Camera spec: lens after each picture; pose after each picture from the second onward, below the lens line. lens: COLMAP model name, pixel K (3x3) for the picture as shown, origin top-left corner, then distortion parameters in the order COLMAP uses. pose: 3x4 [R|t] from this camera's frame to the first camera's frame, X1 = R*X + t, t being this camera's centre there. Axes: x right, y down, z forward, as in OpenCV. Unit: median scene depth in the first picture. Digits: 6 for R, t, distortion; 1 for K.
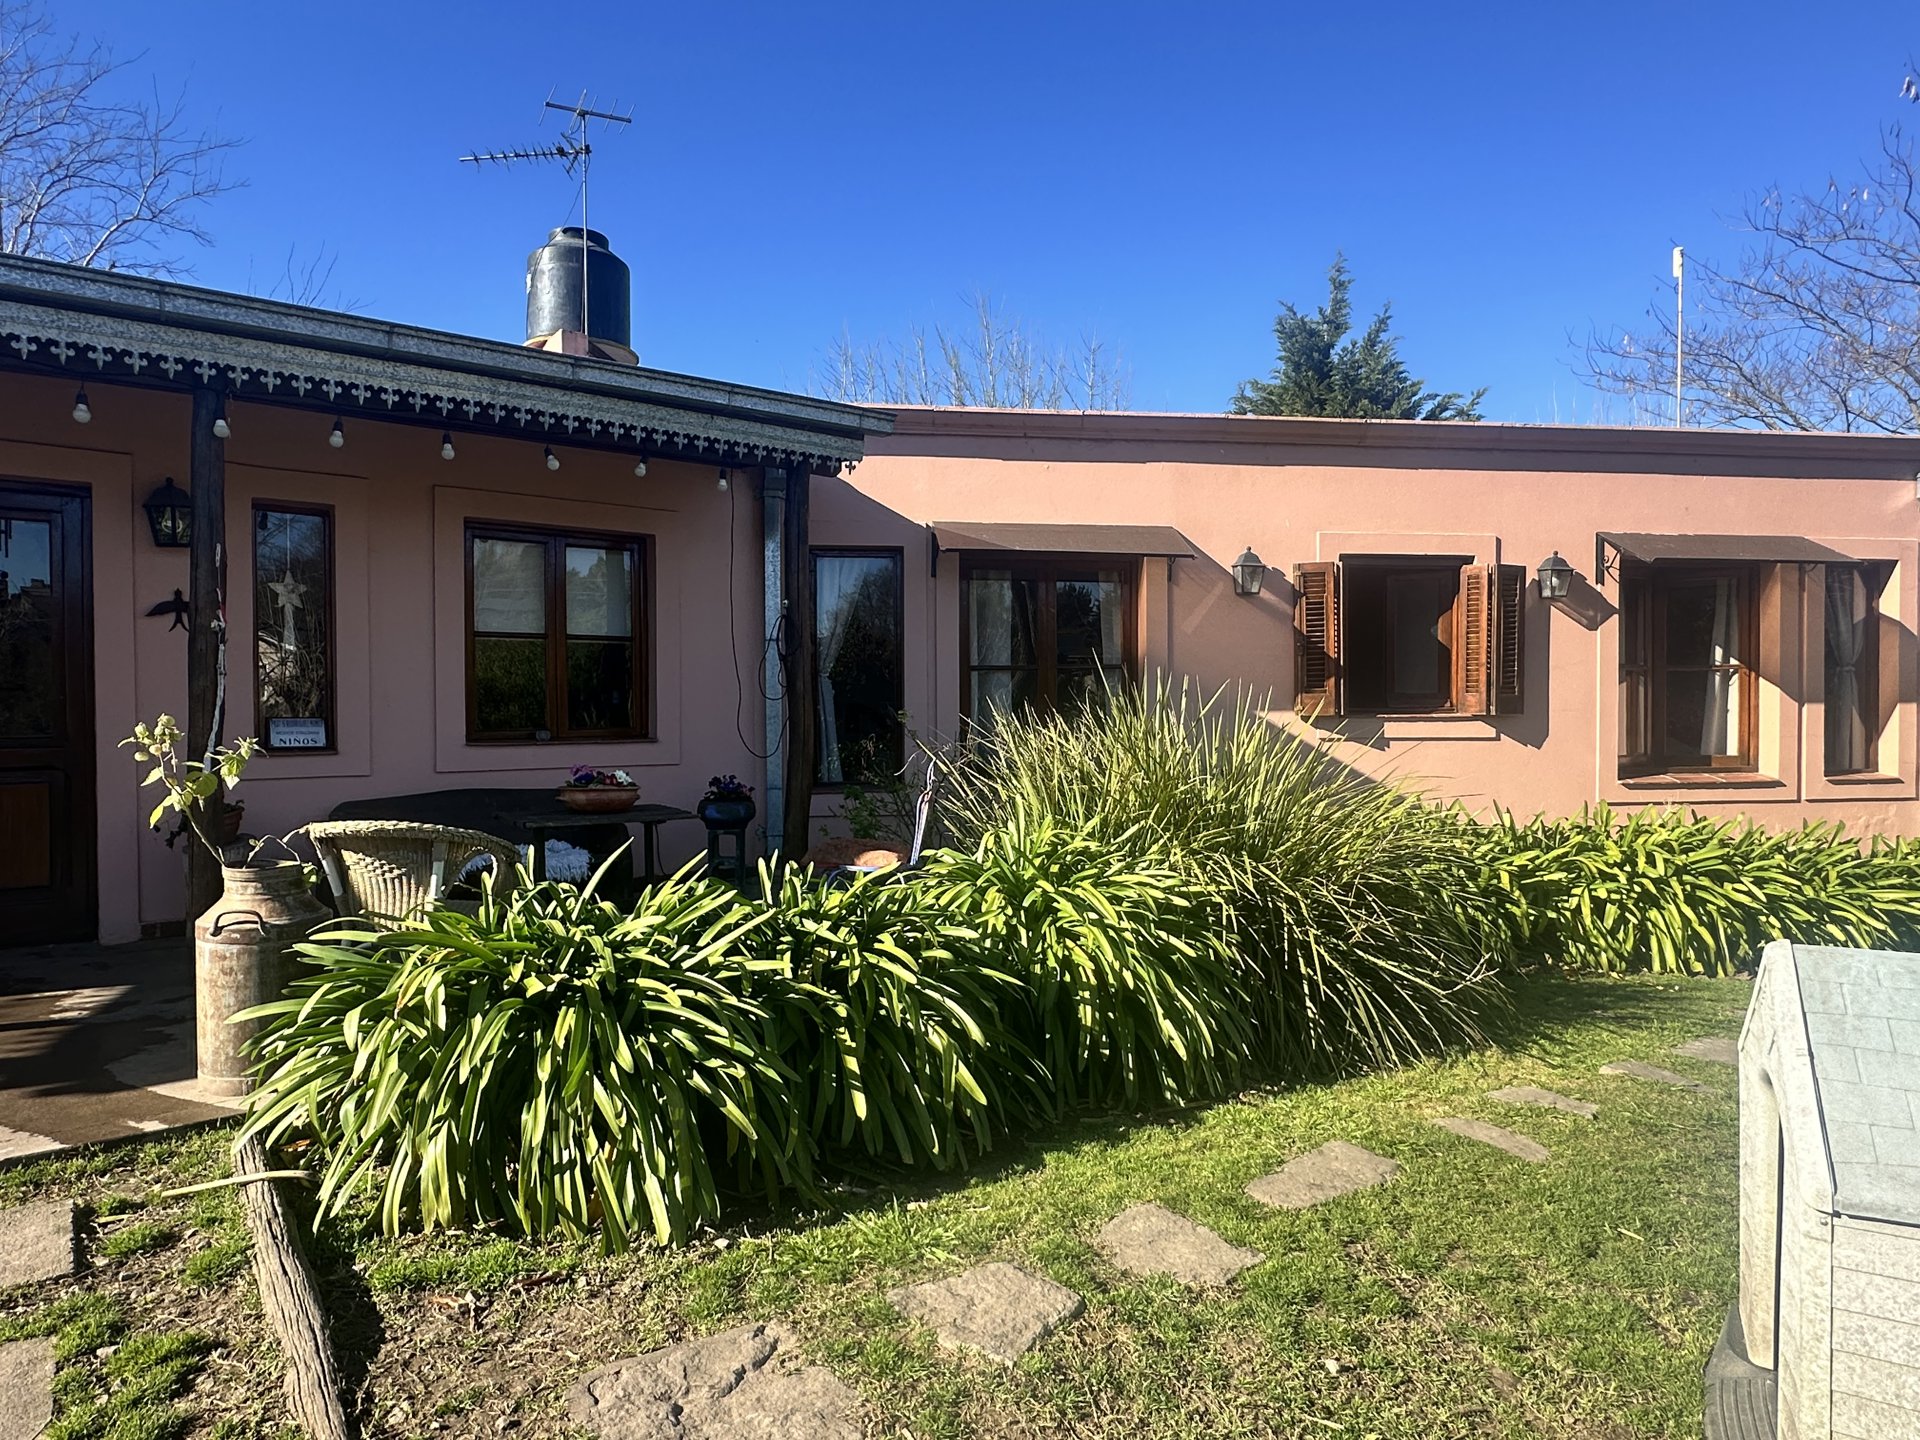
lens RADIAL K [[1129.5, 0, 958.6], [0, 1129.5, 724.3], [0, 0, 1]] dist [-0.001599, 0.000905]
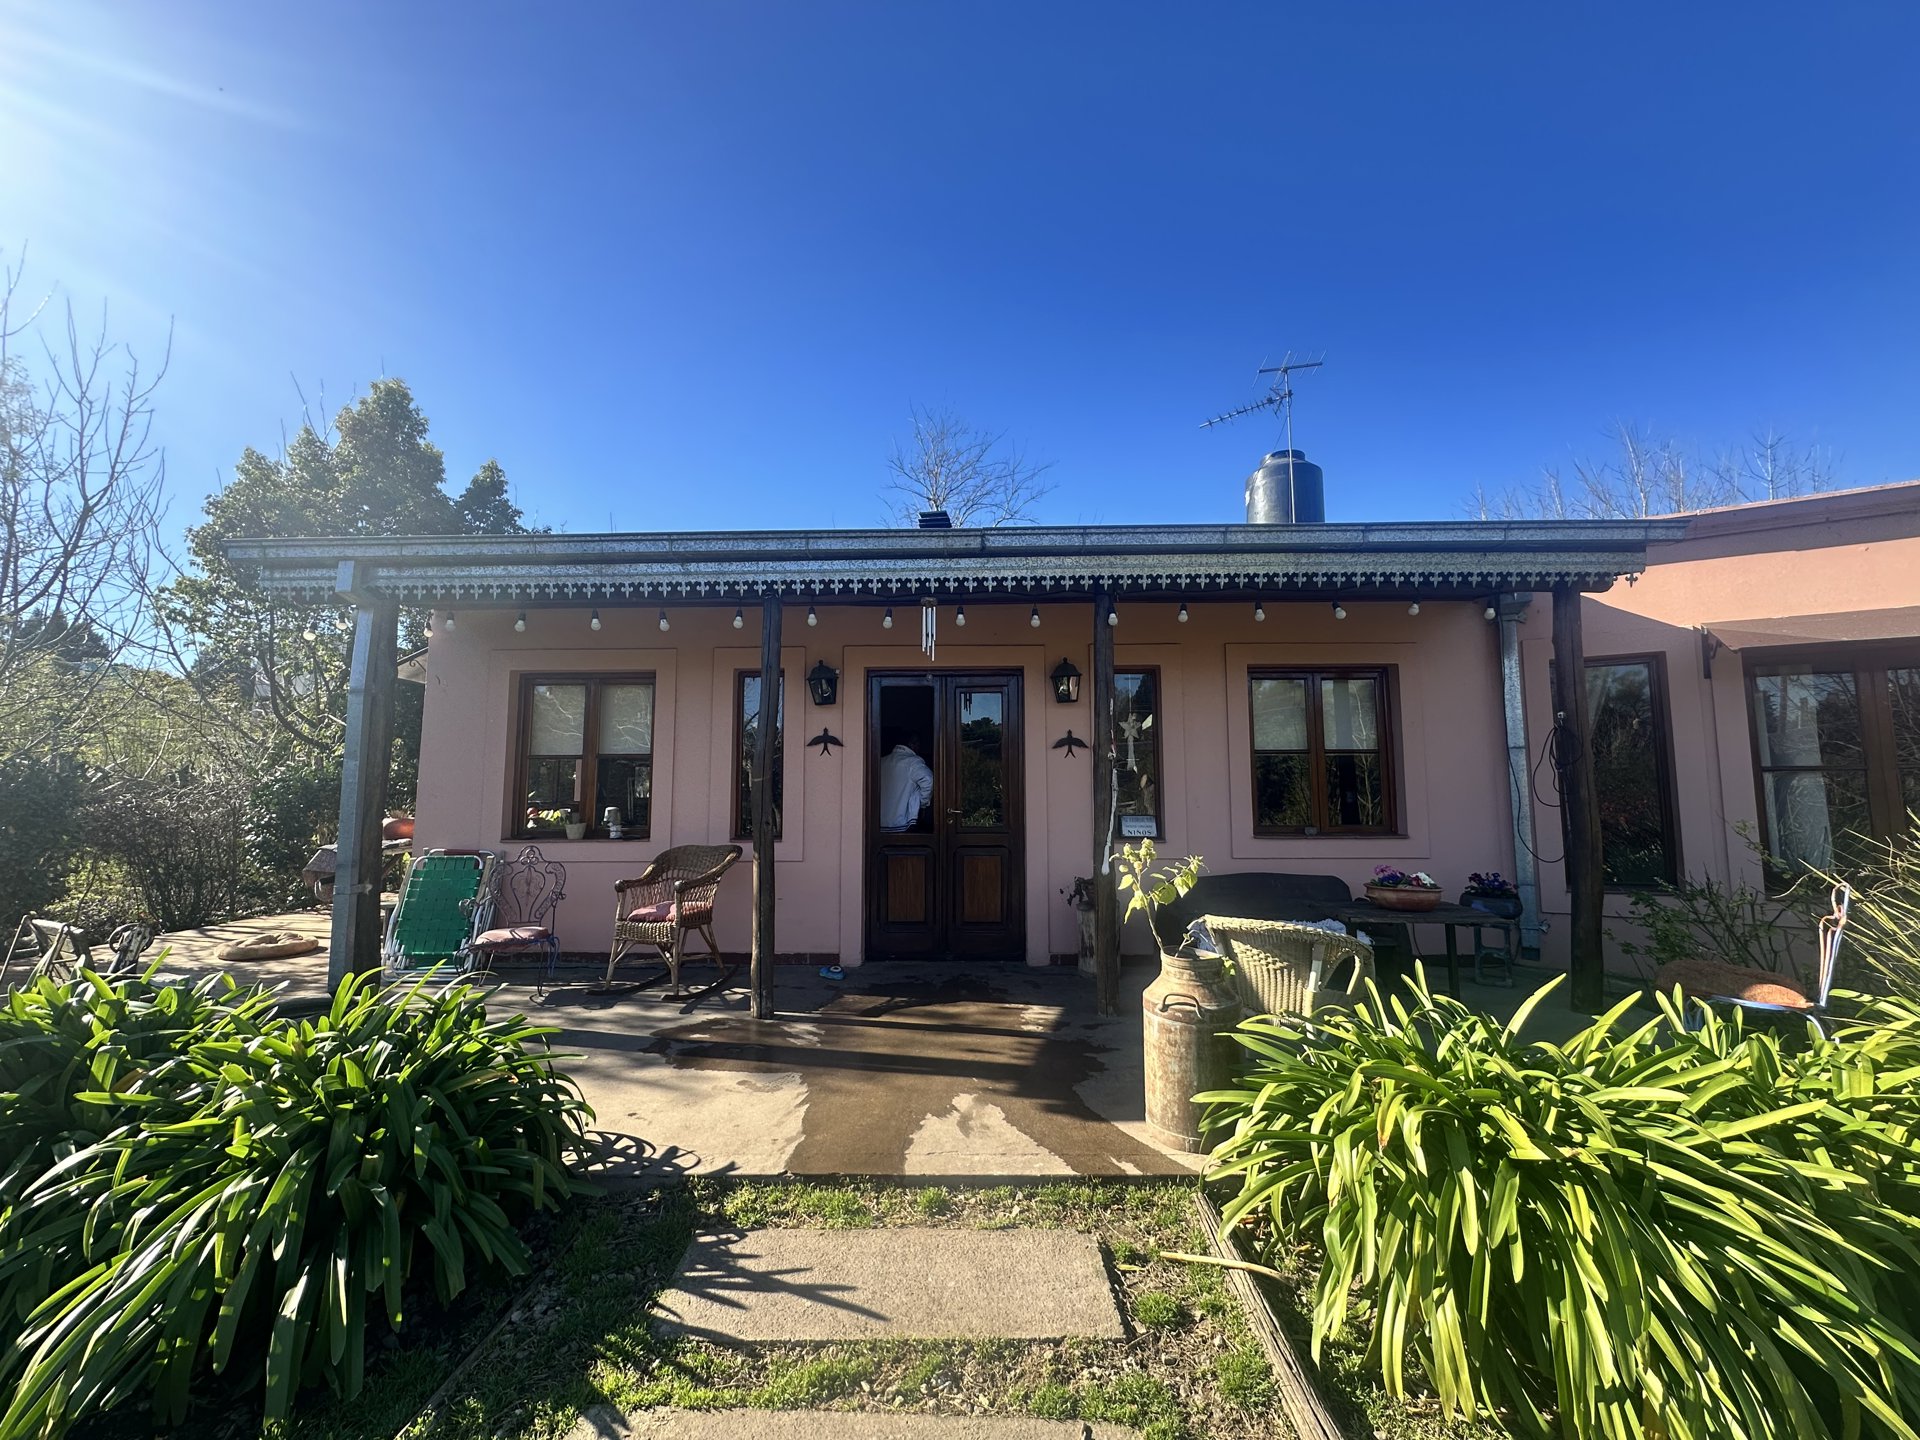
lens RADIAL K [[765.0, 0, 962.5], [0, 765.0, 717.7], [0, 0, 1]] dist [-0.002277, 0.000147]
pose [[0.793086, -0.057313, -0.606408, -0.224887], [-0.008264, 0.994459, -0.104796, -0.033784], [0.609054, 0.088124, 0.788218, 0.125915]]
